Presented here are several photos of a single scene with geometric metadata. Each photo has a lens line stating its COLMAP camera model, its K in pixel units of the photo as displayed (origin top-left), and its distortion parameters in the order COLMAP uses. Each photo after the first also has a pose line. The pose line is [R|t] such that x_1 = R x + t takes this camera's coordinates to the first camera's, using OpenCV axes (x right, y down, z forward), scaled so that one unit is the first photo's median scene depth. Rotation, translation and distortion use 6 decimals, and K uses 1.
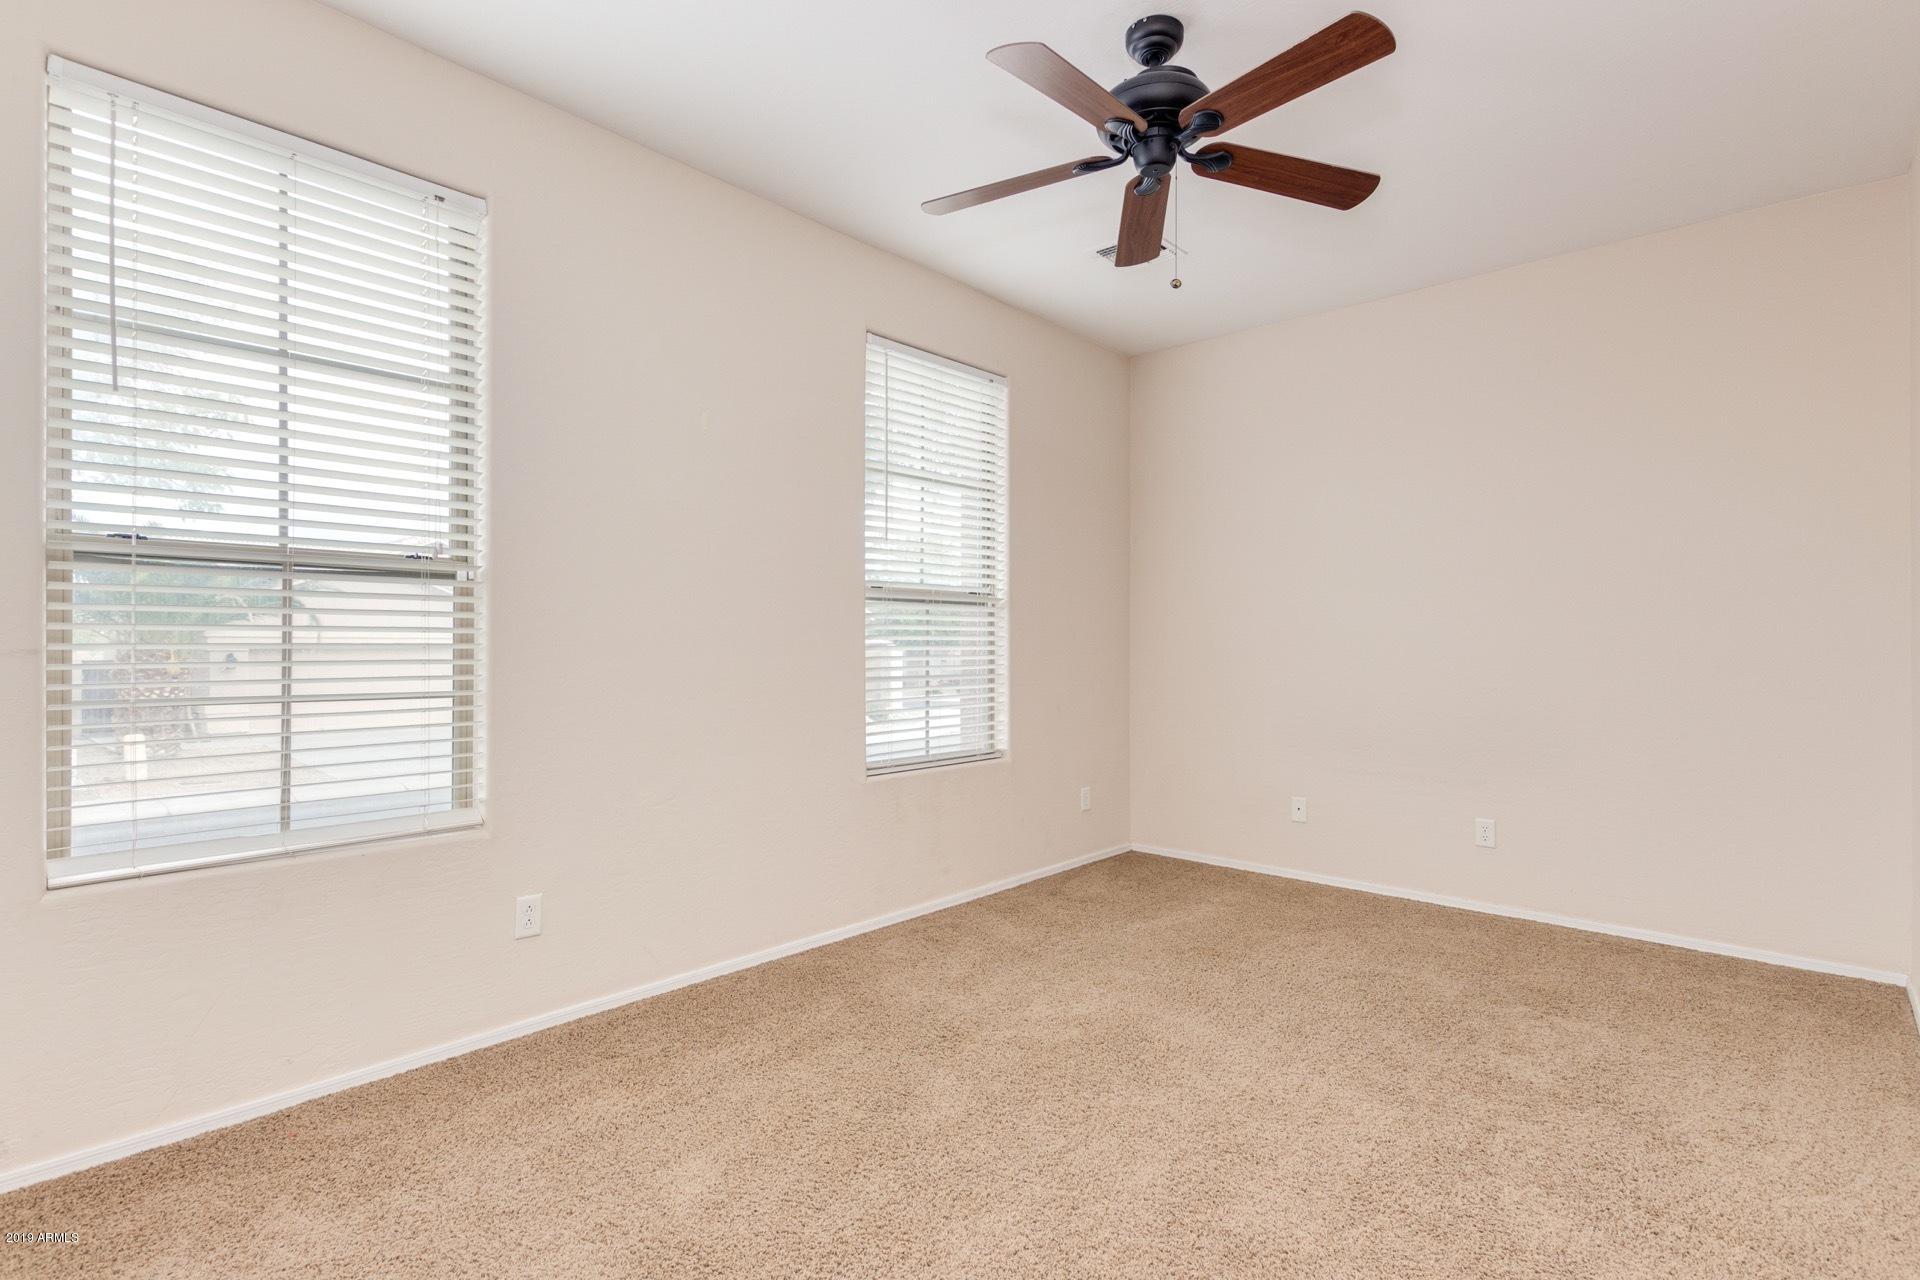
lens RADIAL K [[899.7, 0, 951.0], [0, 899.7, 635.6], [0, 0, 1]] dist [-0.004702, -0.001639]
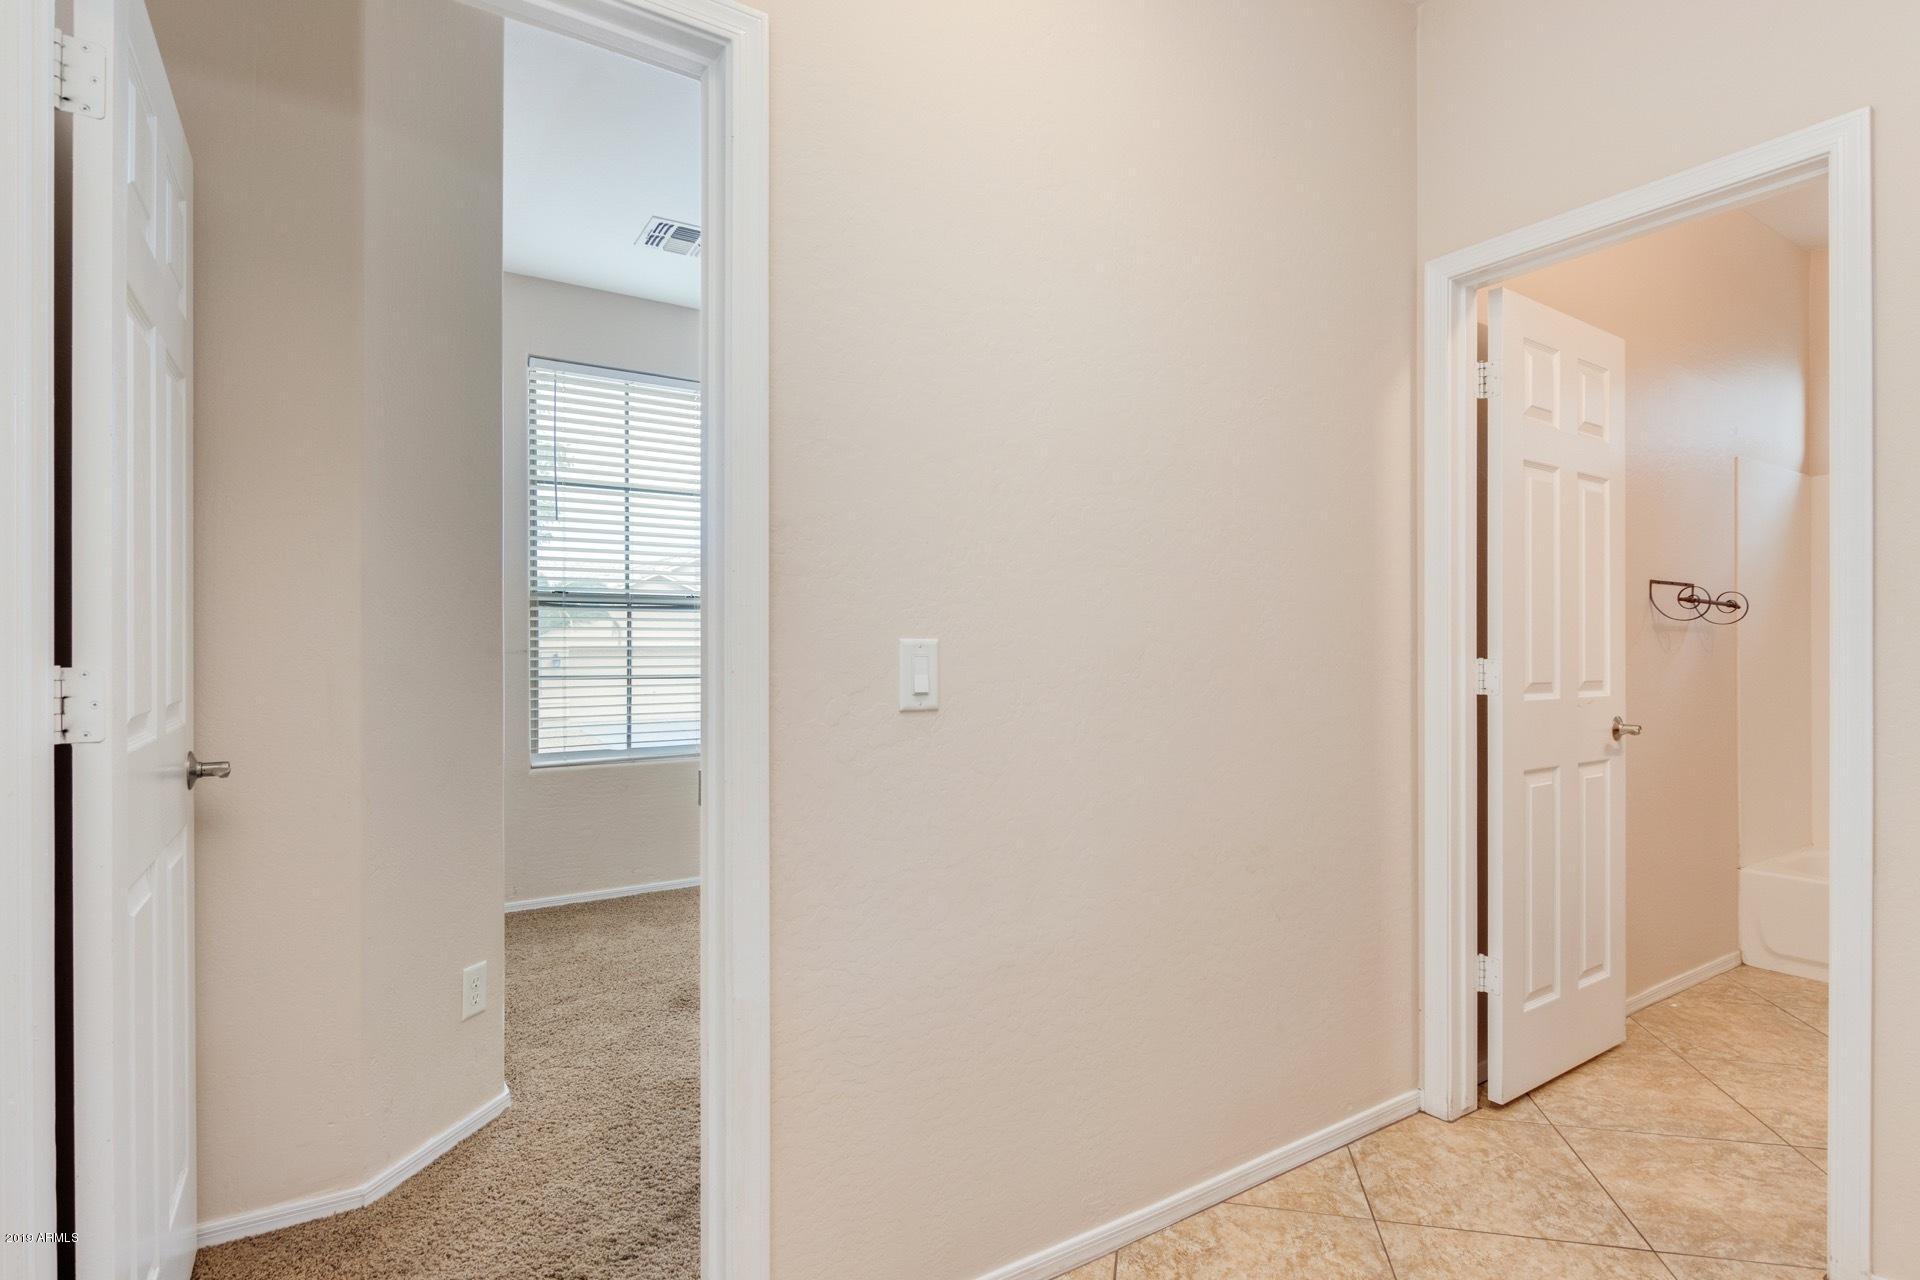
lens RADIAL K [[972.4, 0, 961.9], [0, 972.4, 641.3], [0, 0, 1]] dist [-0.014849, -0.000535]
pose [[0.966534, -0.000899, -0.256536, 0.430798], [0.002448, 0.999981, 0.005720, -0.012073], [0.256526, -0.006157, 0.966518, -0.751017]]
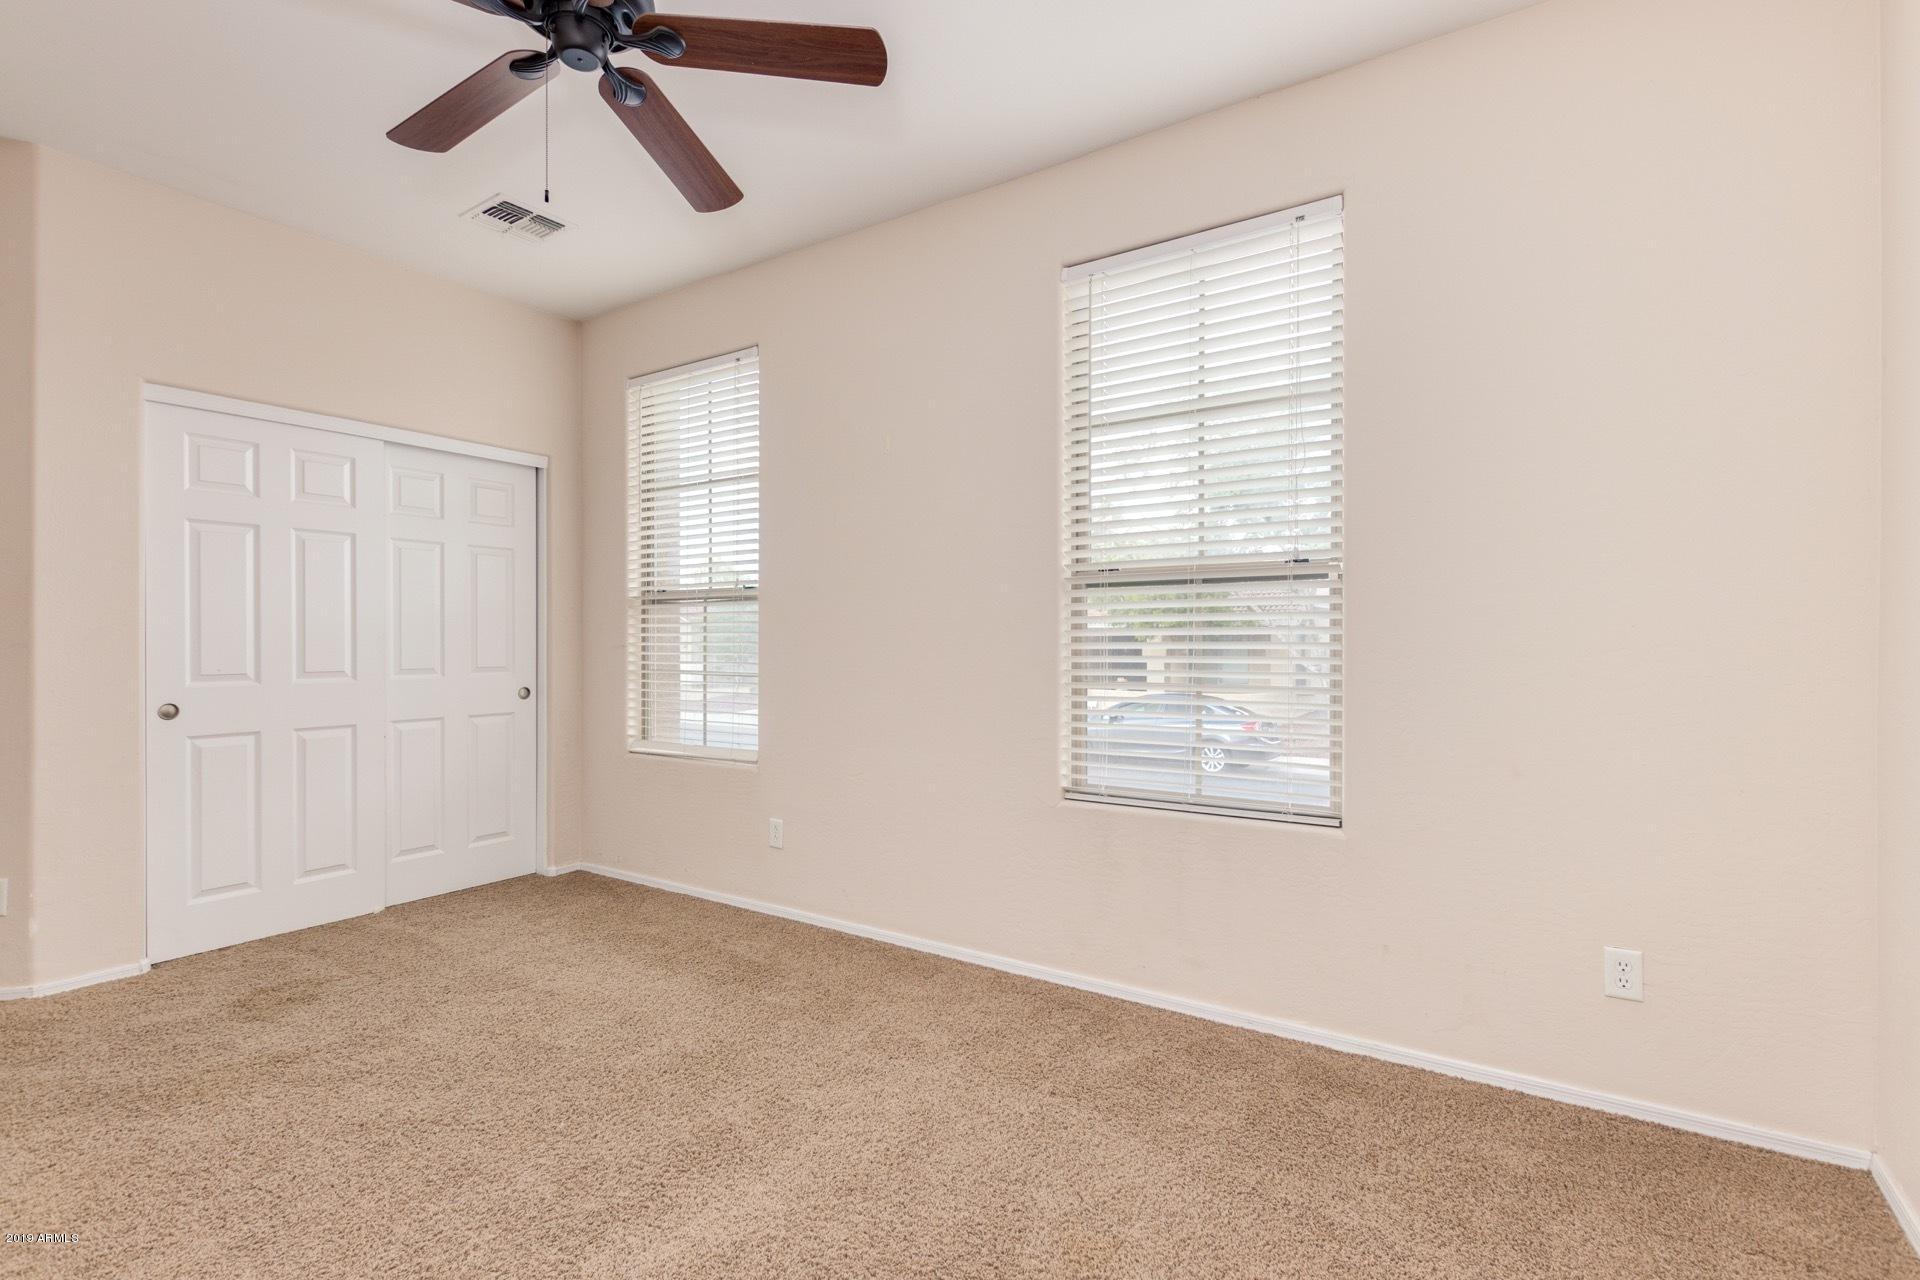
lens RADIAL K [[899.7, 0, 943.9], [0, 899.7, 636.9], [0, 0, 1]] dist [-0.004702, -0.001639]
pose [[0.156886, -0.009812, -0.987568, 1.116386], [0.010375, 0.999912, -0.008286, 0.017981], [0.987562, -0.008946, 0.156974, 1.183145]]
